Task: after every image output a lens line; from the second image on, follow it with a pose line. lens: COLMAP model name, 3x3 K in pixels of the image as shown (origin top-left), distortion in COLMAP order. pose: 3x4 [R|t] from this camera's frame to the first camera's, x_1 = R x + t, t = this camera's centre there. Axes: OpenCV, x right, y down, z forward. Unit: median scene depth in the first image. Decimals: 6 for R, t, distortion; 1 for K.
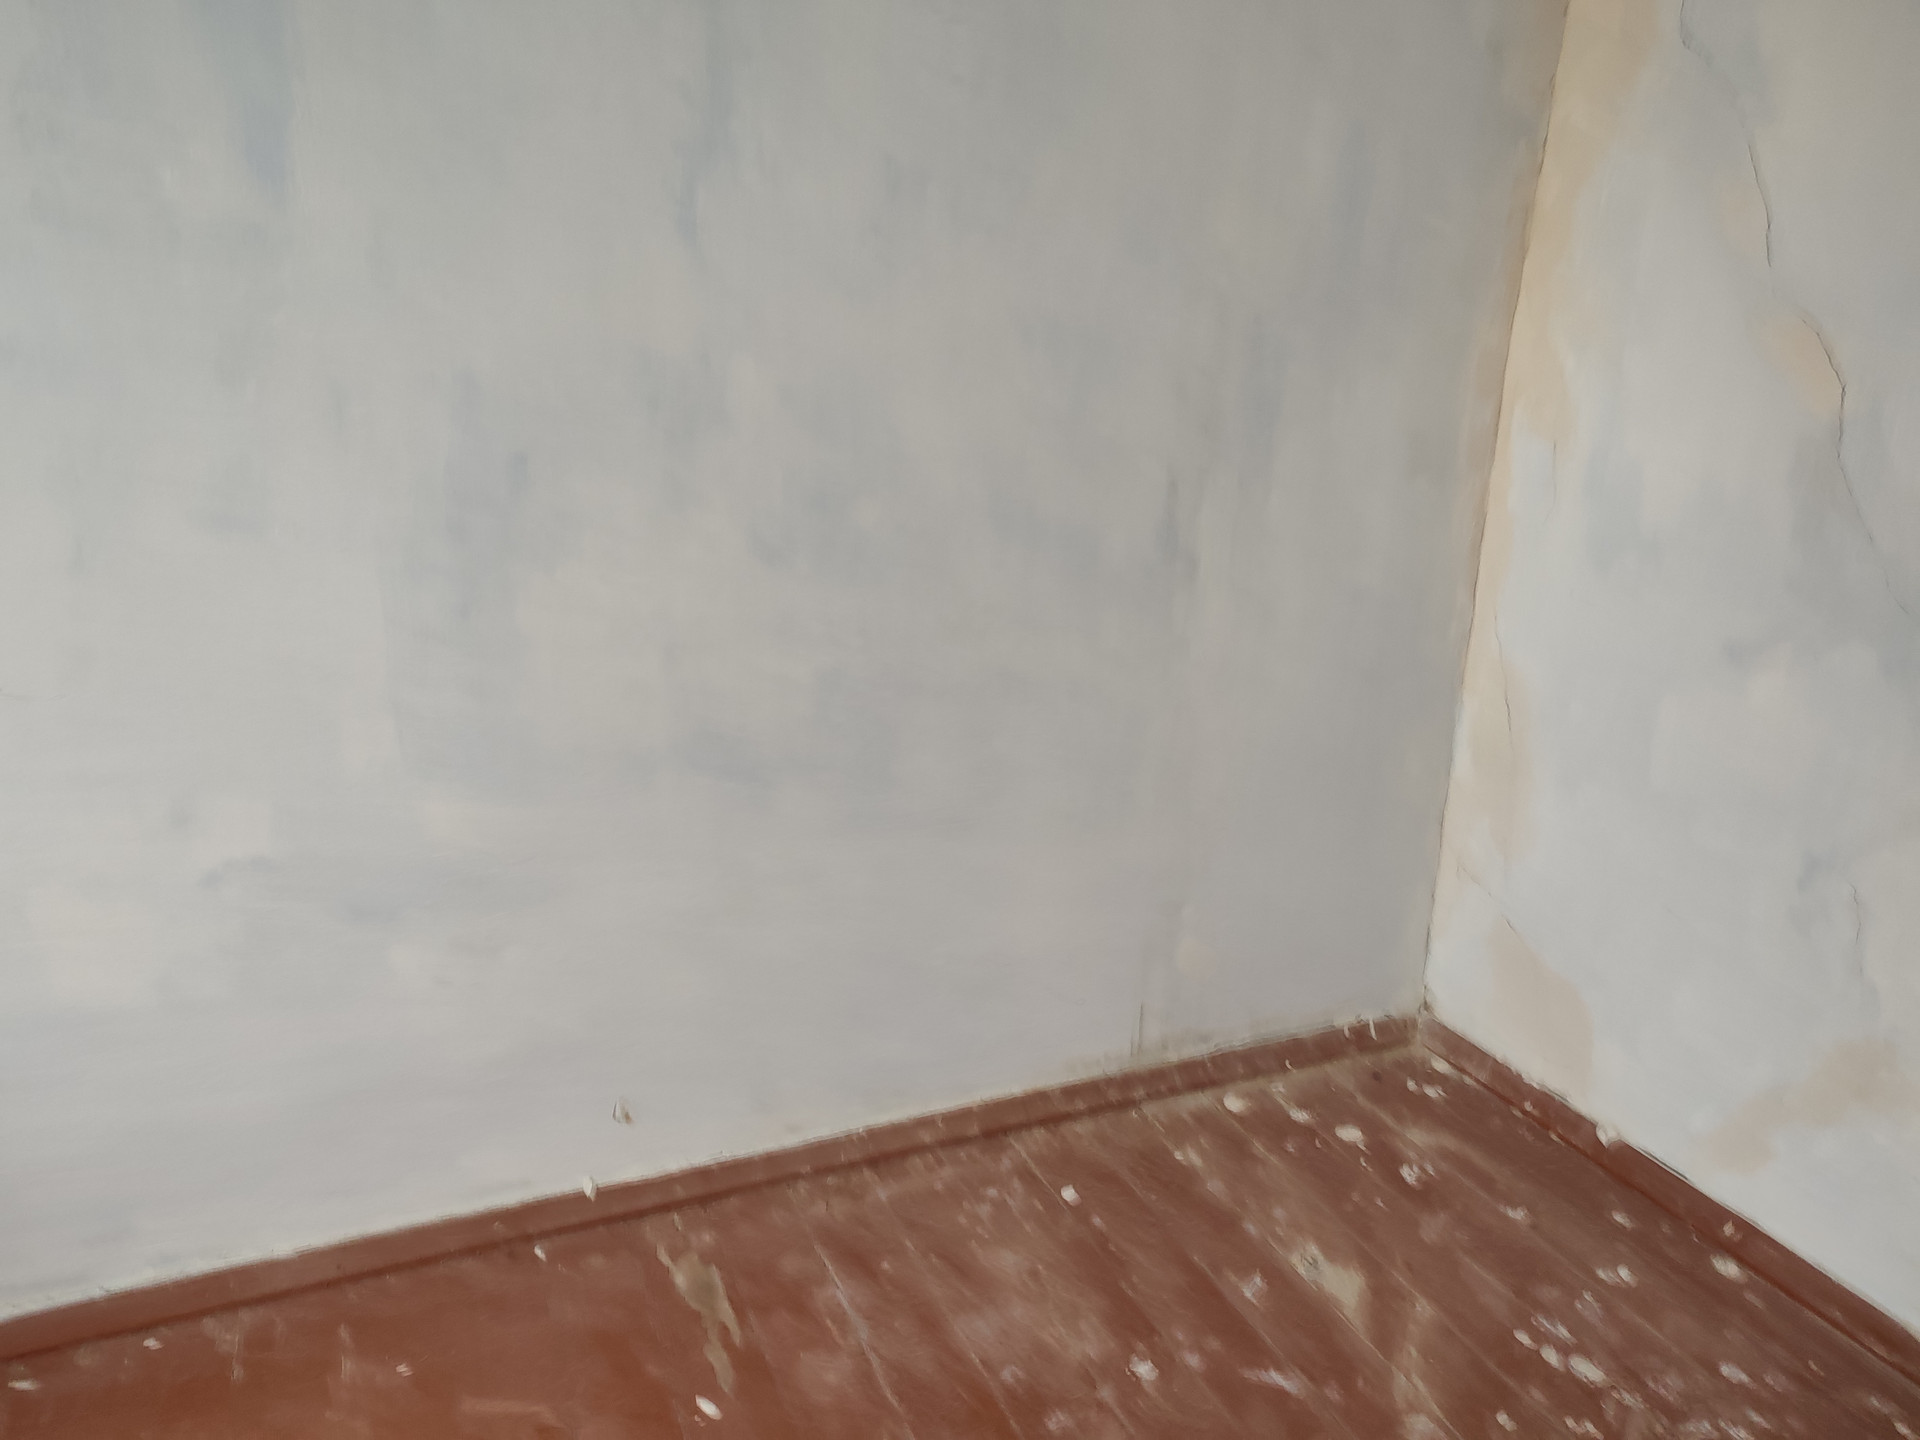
lens RADIAL K [[1349.4, 0, 956.6], [0, 1349.4, 721.3], [0, 0, 1]] dist [0.028461, -0.026587]
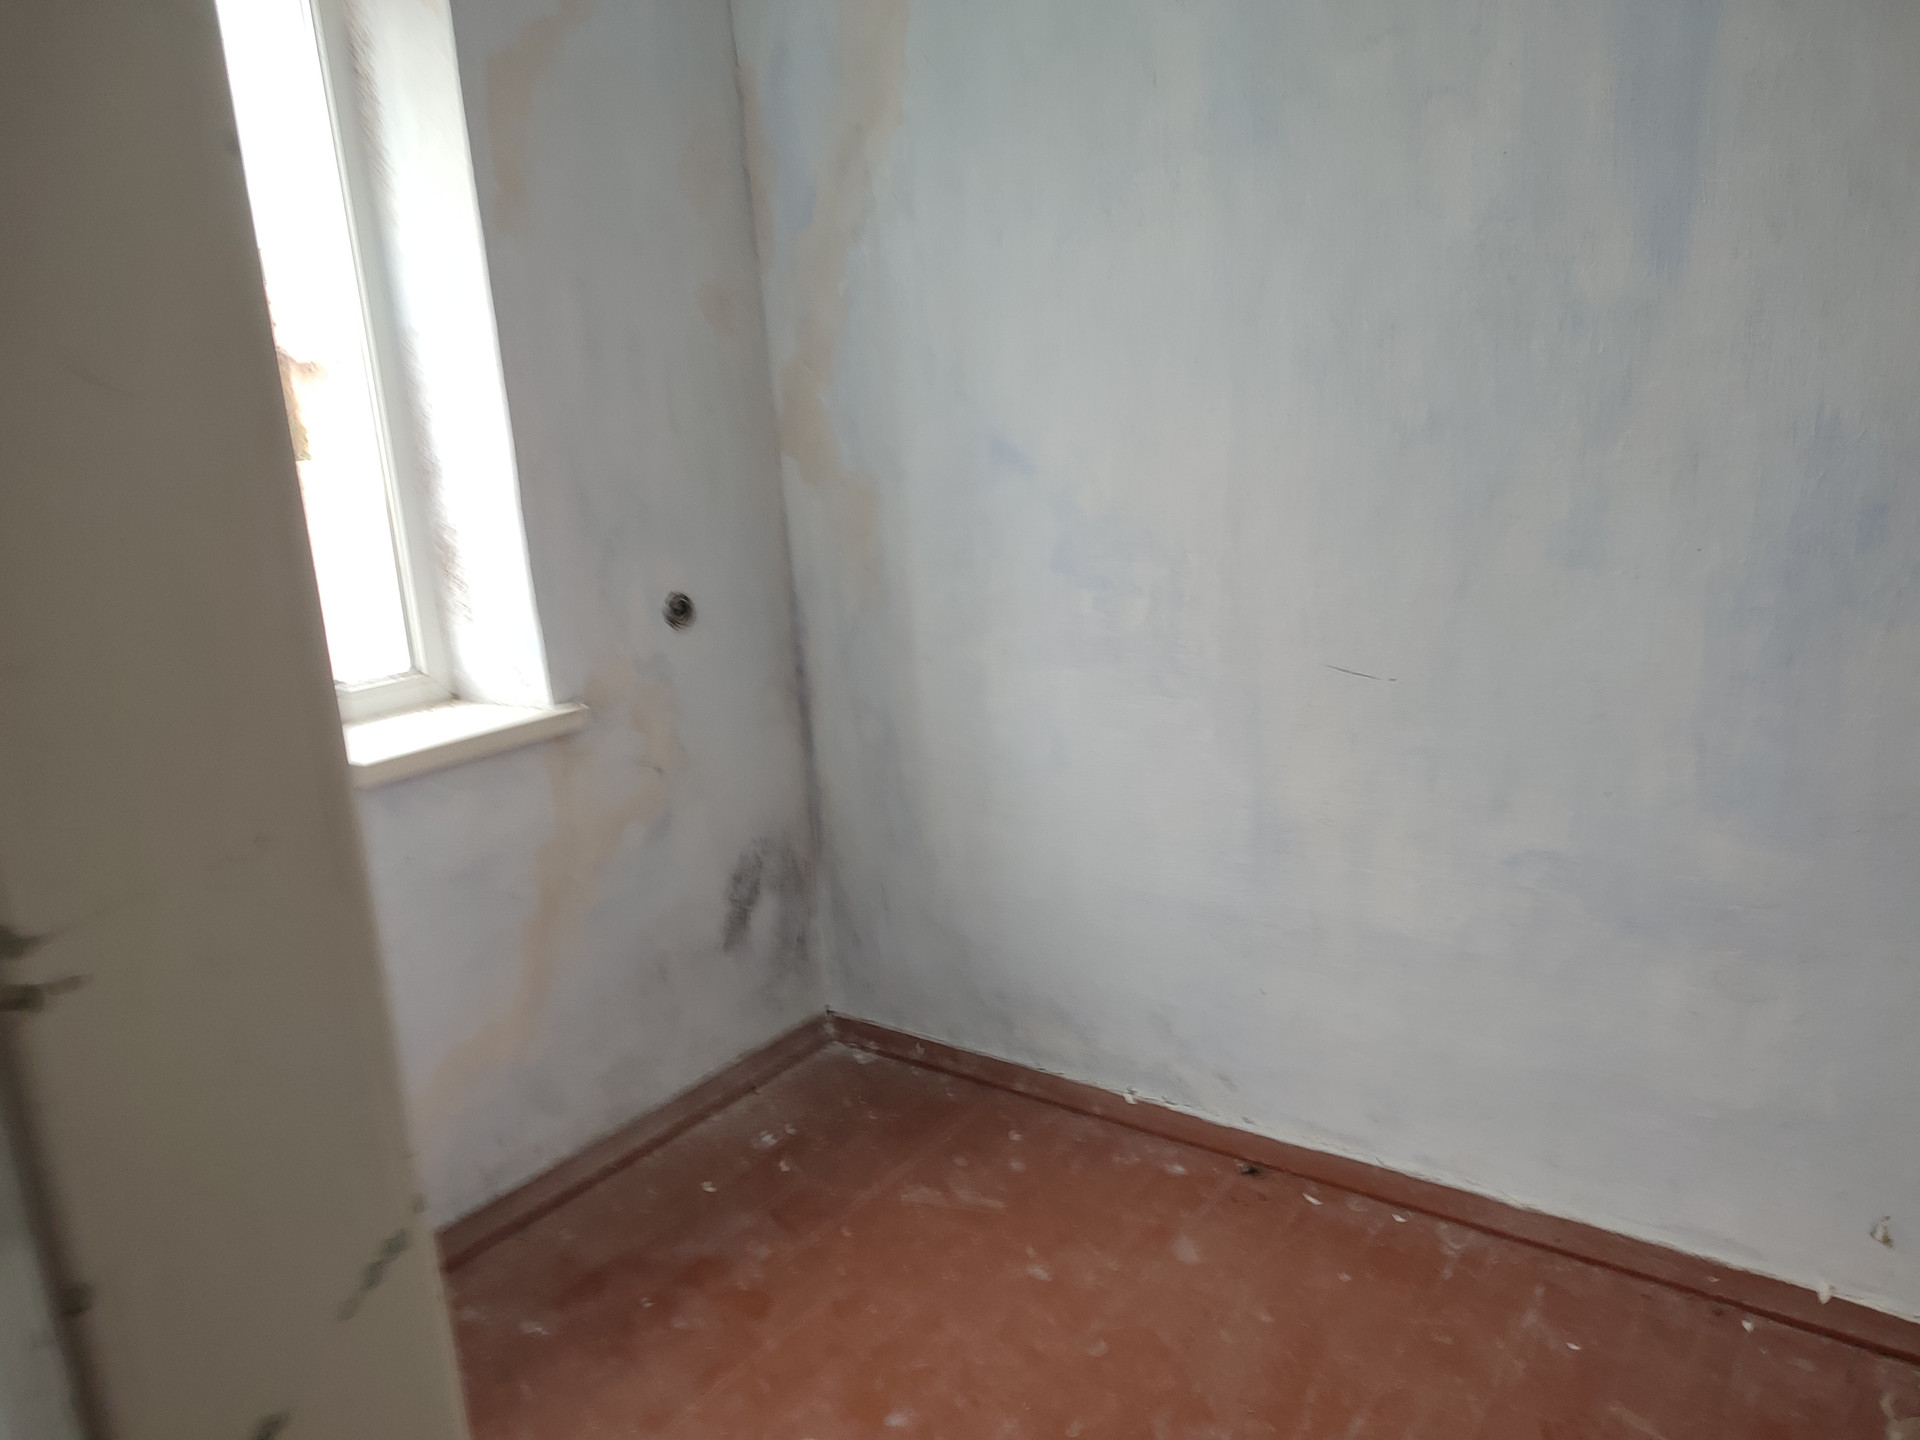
lens RADIAL K [[1349.4, 0, 974.3], [0, 1349.4, 719.4], [0, 0, 1]] dist [0.028461, -0.026587]
pose [[0.505144, 0.135767, -0.852289, 0.197018], [-0.178314, 0.982659, 0.050850, 0.019239], [0.844414, 0.126288, 0.520593, -0.021890]]
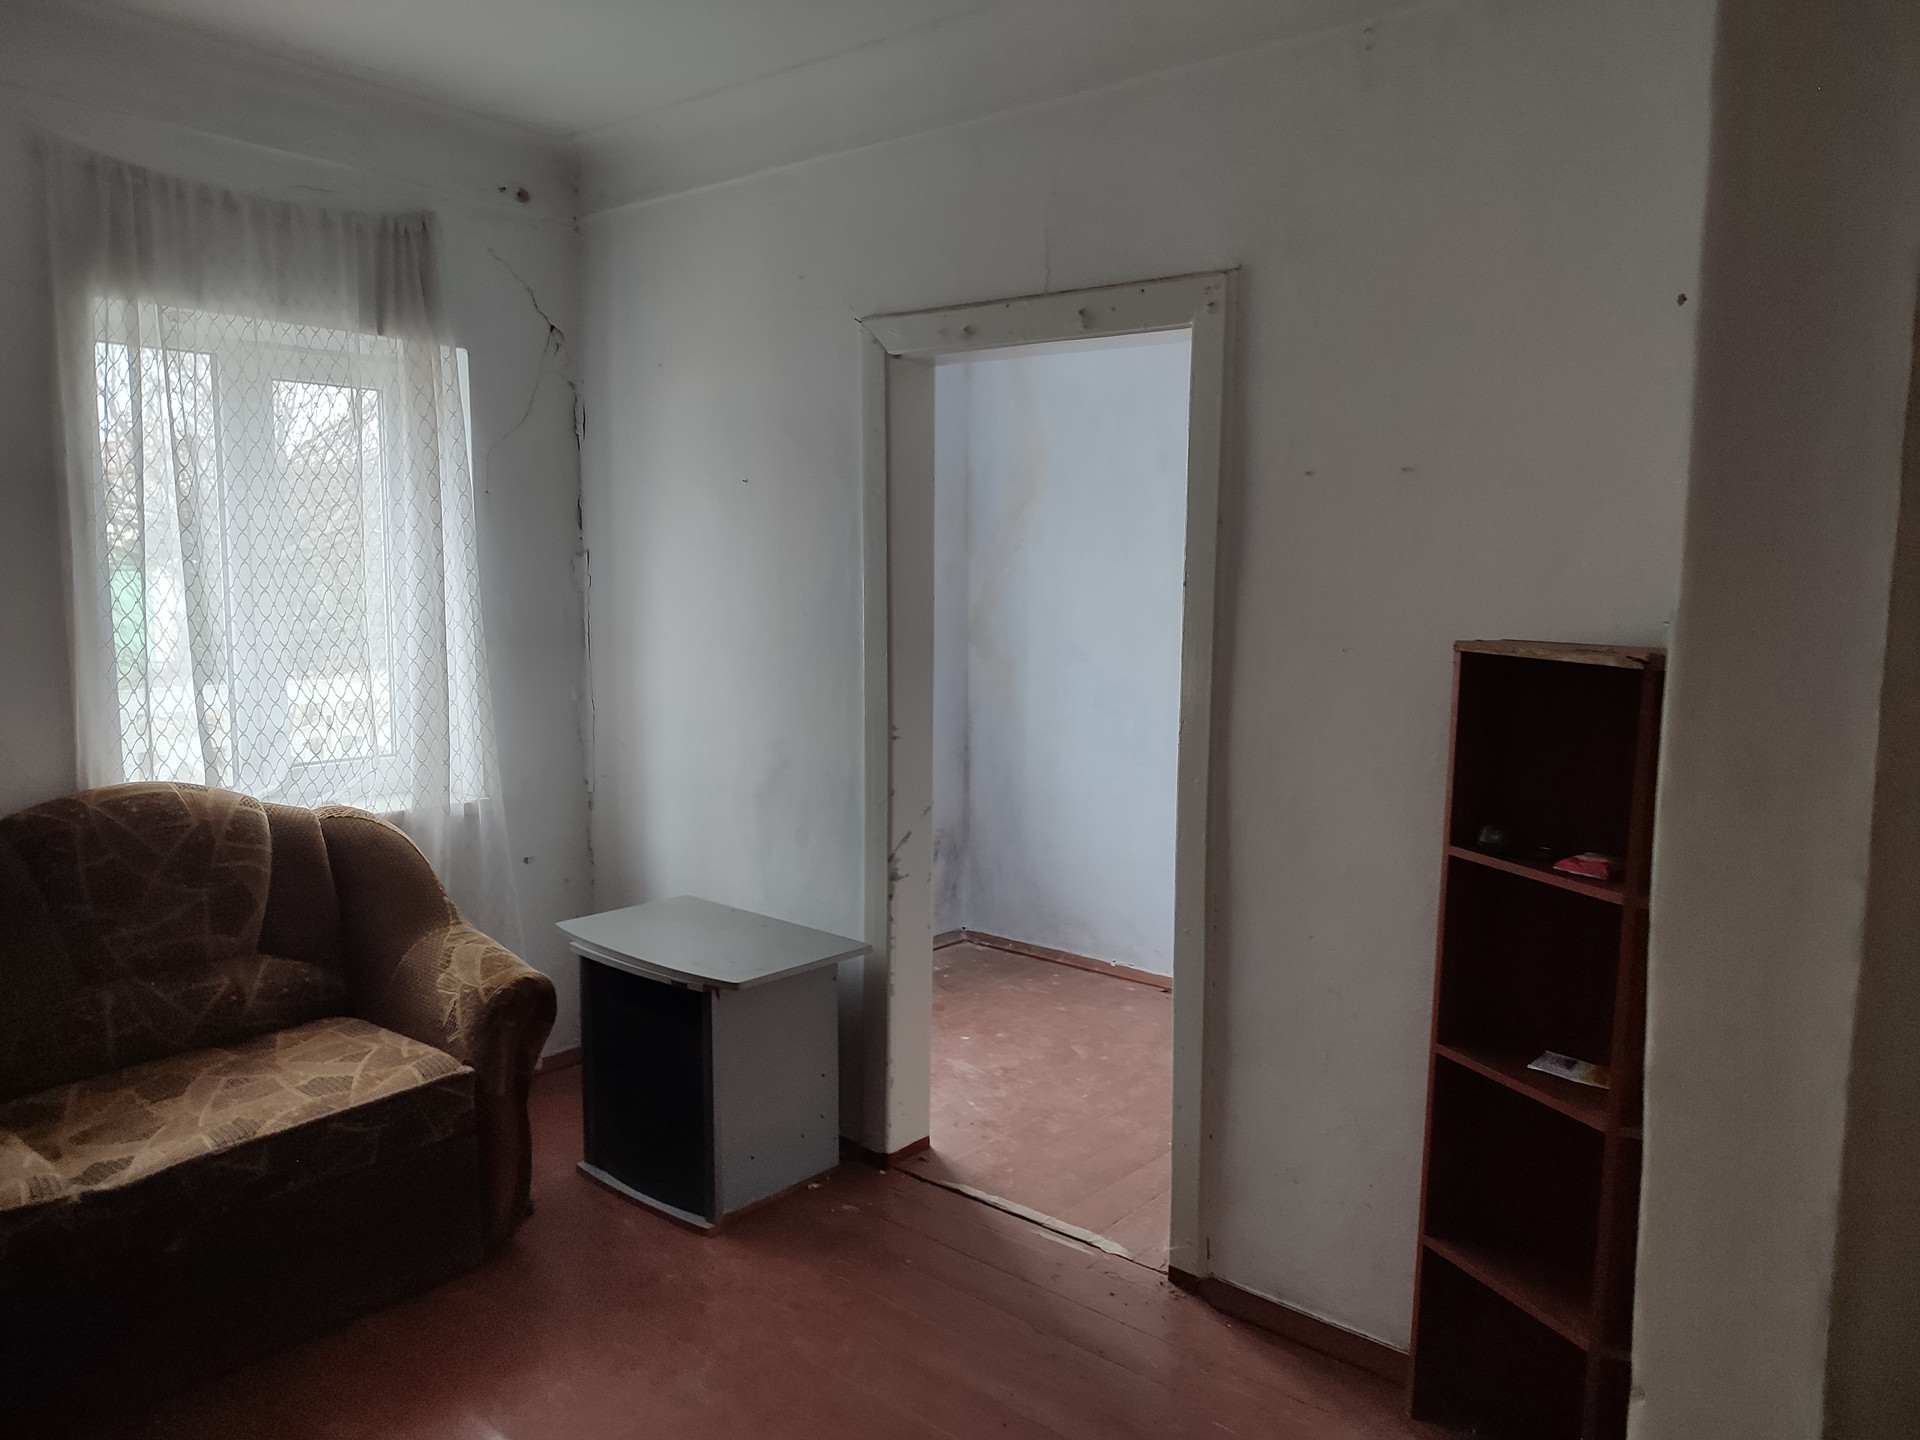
lens RADIAL K [[1349.4, 0, 944.2], [0, 1349.4, 735.4], [0, 0, 1]] dist [0.028461, -0.026587]
pose [[0.424793, 0.075670, -0.902122, 1.609210], [-0.260273, 0.964637, -0.041645, 0.200638], [0.867069, 0.252488, 0.429466, -0.814064]]
